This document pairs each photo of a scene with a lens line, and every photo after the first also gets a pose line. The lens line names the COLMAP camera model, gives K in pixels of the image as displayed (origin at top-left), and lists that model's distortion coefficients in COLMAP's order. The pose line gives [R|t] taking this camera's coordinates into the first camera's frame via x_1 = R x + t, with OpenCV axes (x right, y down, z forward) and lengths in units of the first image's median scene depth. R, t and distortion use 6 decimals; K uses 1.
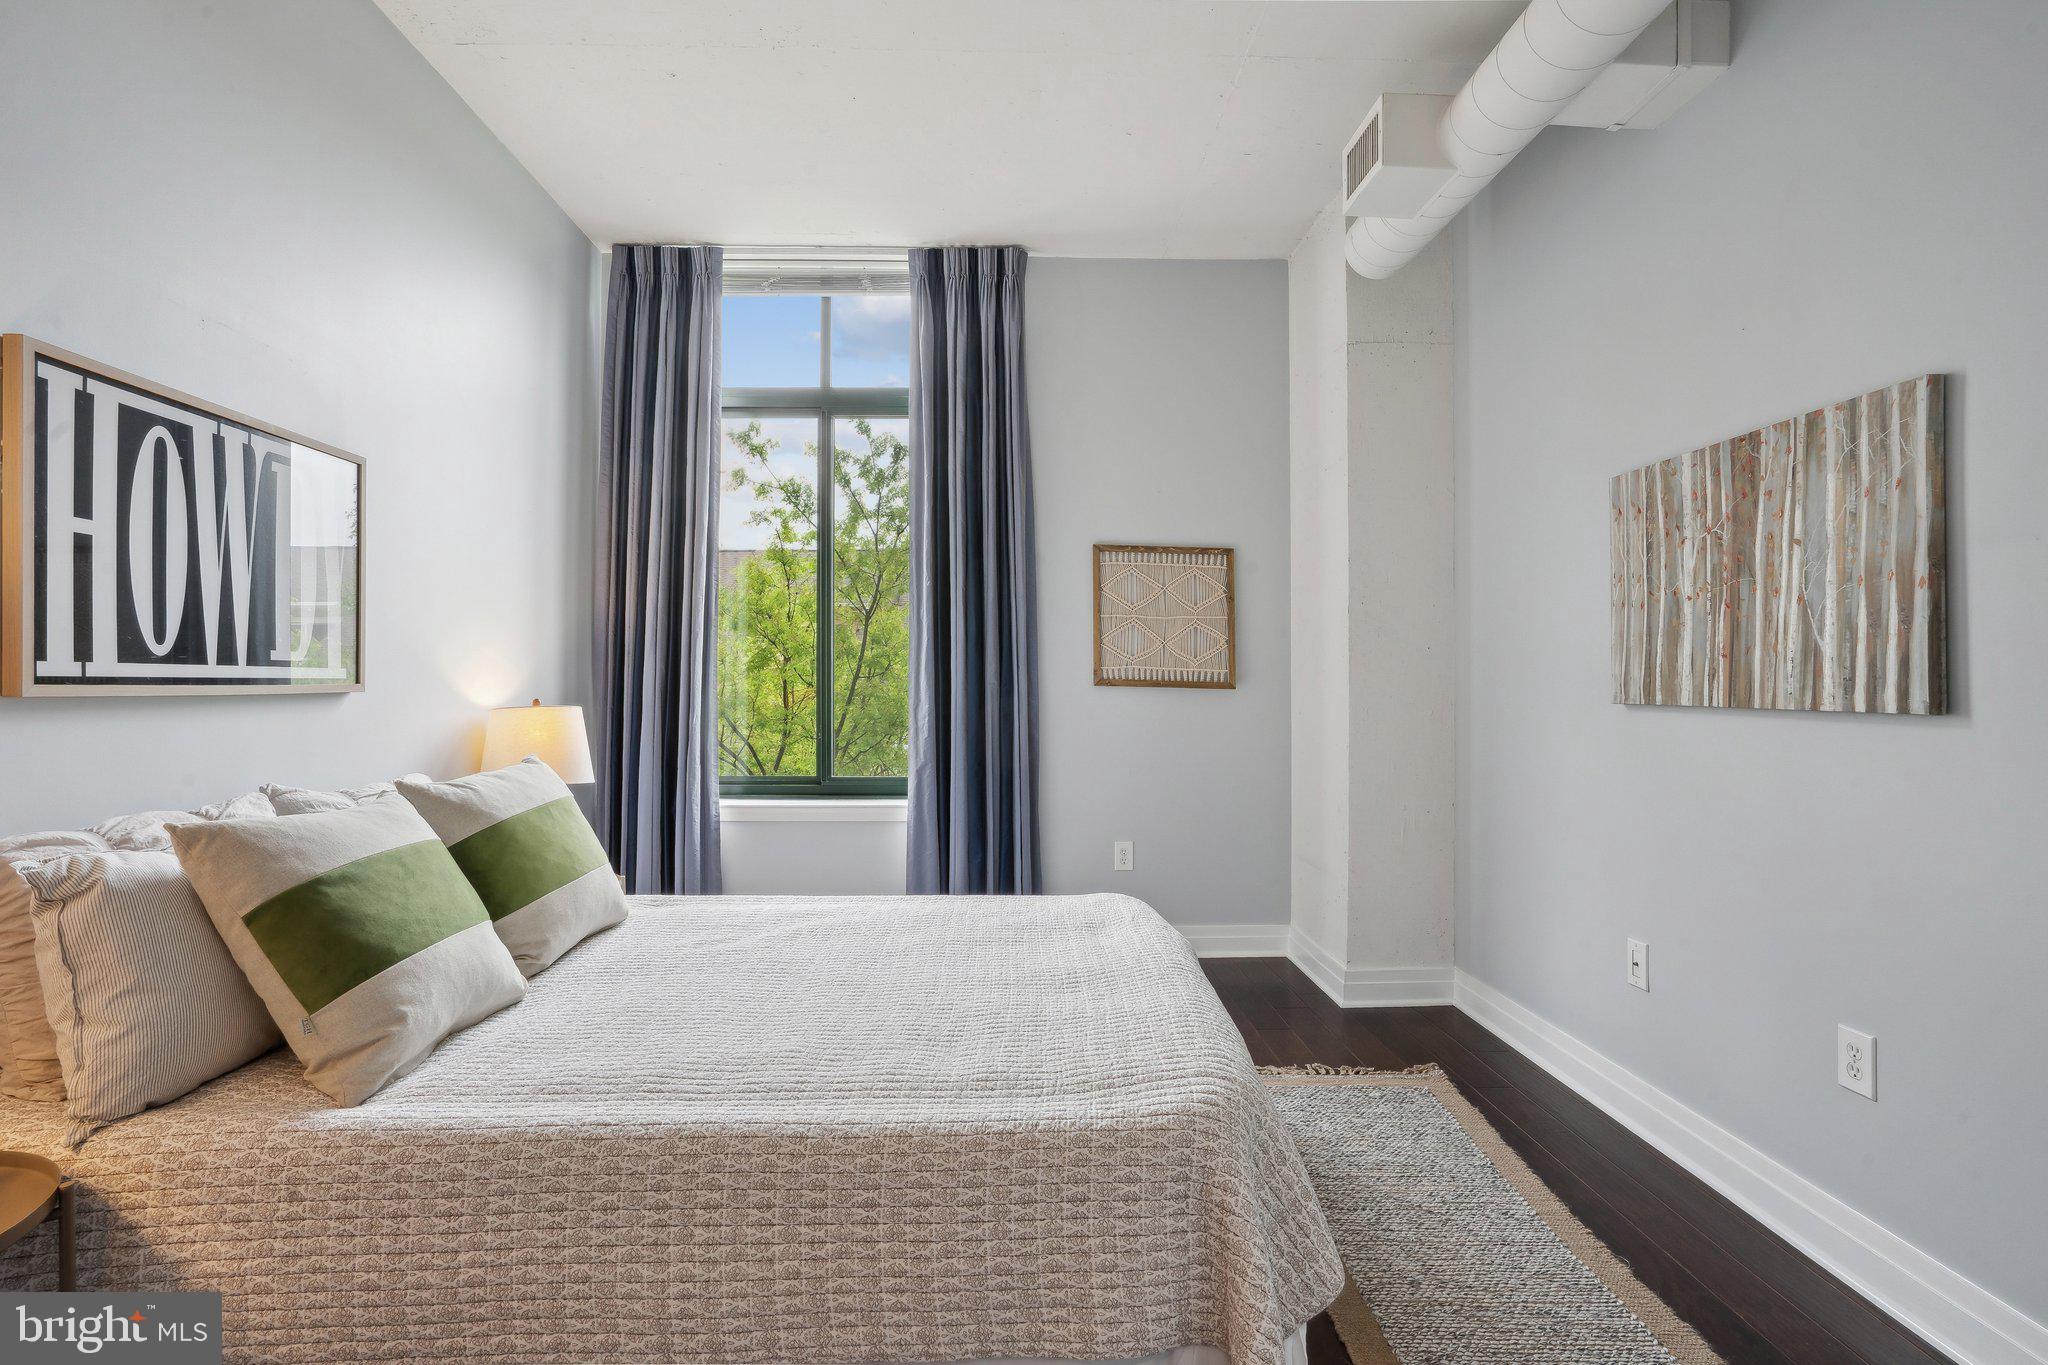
lens RADIAL K [[1003.3, 0, 1034.5], [0, 1003.3, 662.6], [0, 0, 1]] dist [-0.075901, 0.039014]
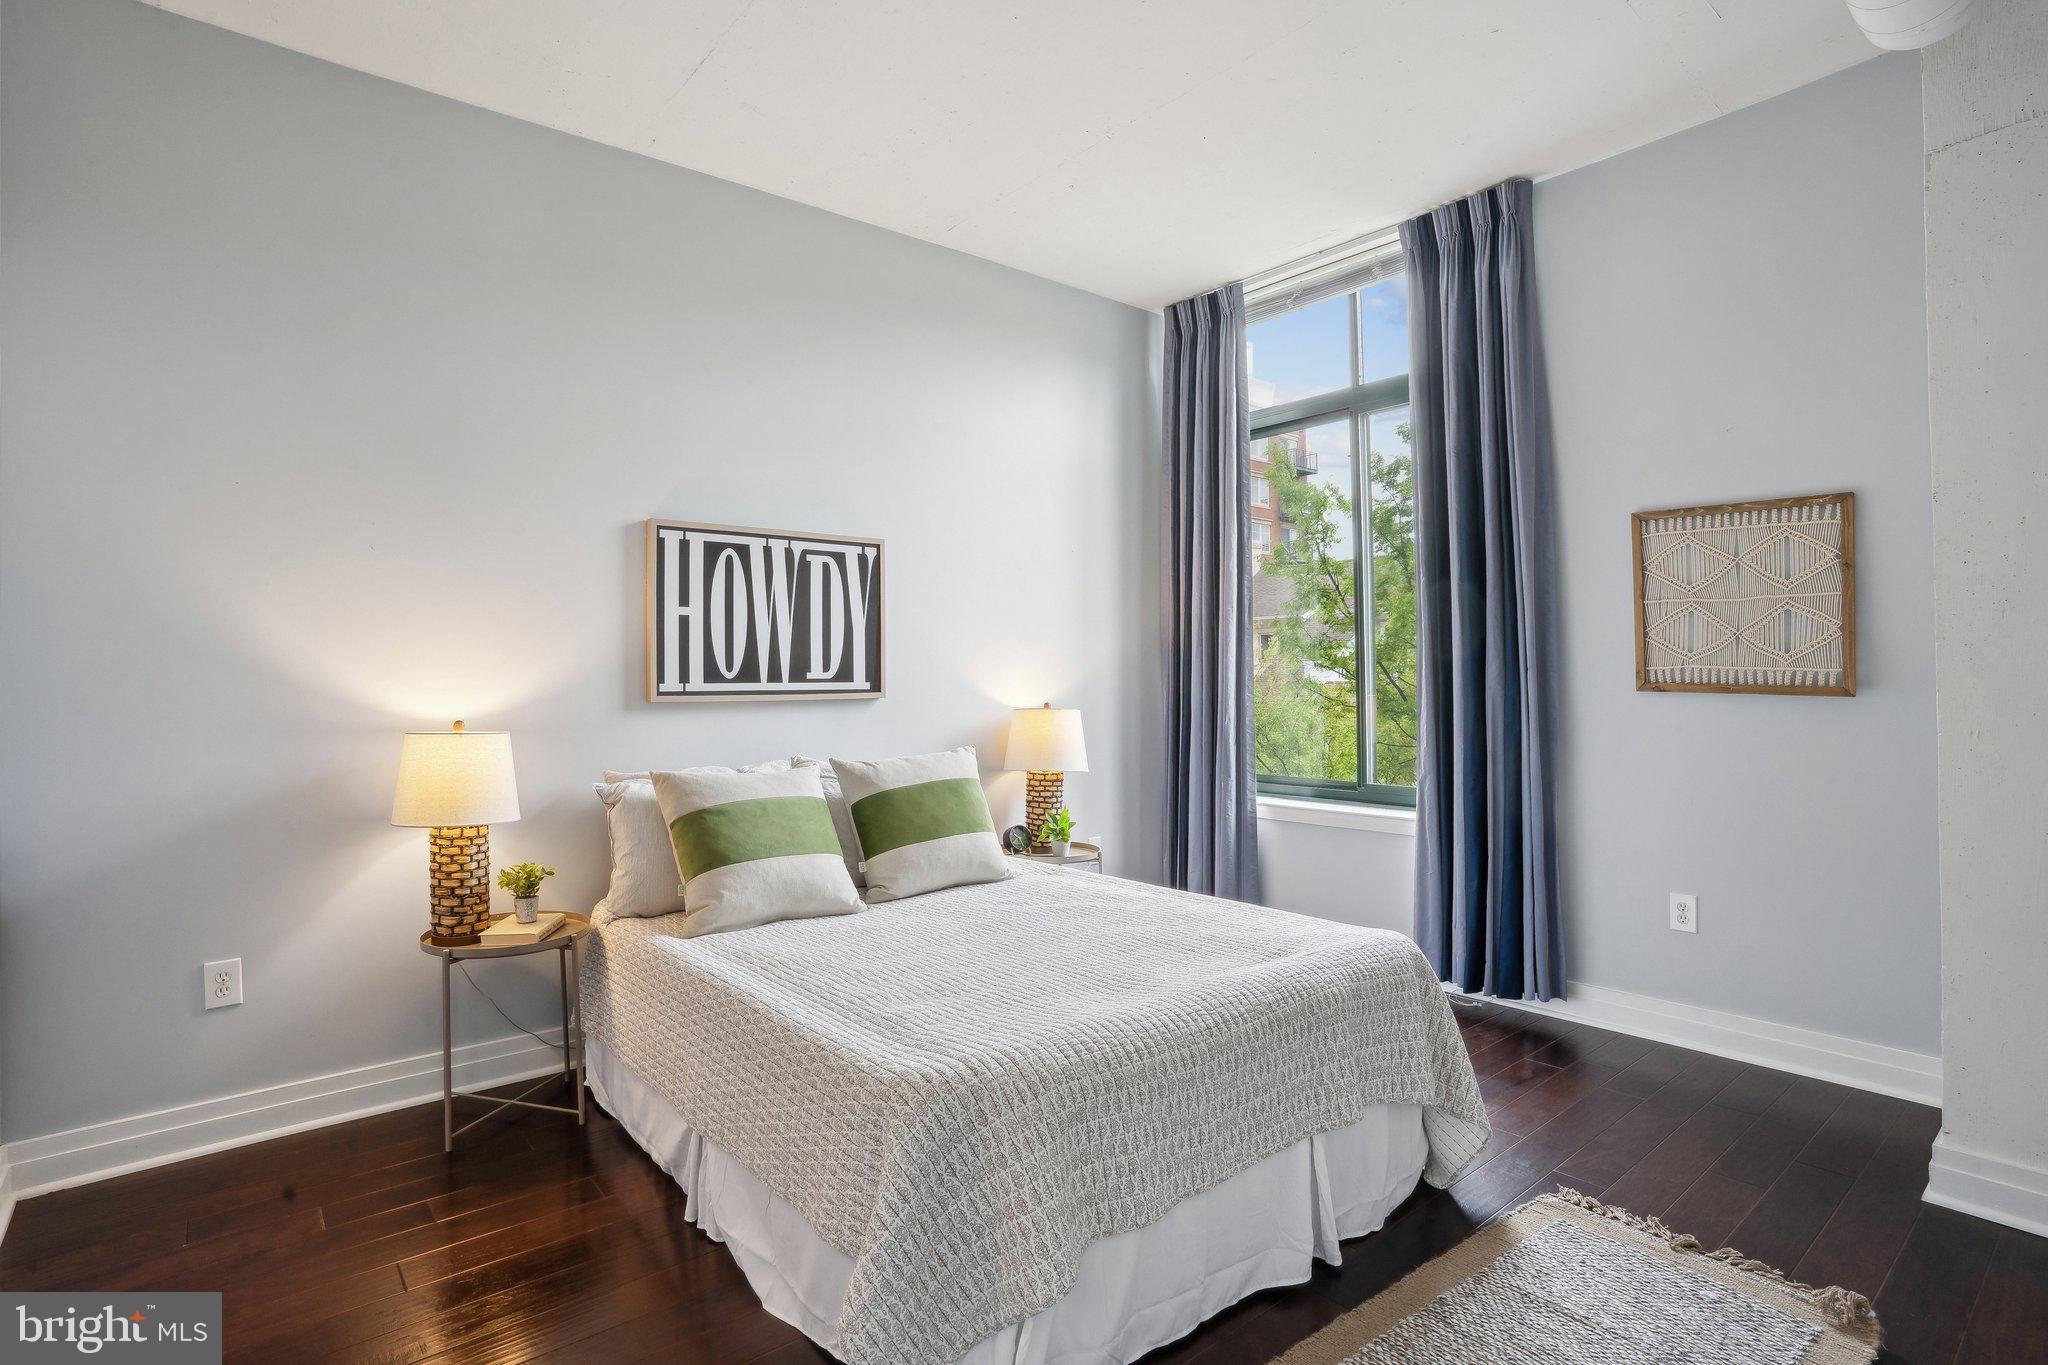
lens RADIAL K [[1045.1, 0, 1027.7], [0, 1045.1, 633.1], [0, 0, 1]] dist [-0.064604, 0.000631]
pose [[0.602082, -0.037459, -0.797555, 0.433999], [0.022356, 0.999298, -0.030057, -0.009545], [0.798121, 0.000267, 0.602497, 0.135648]]
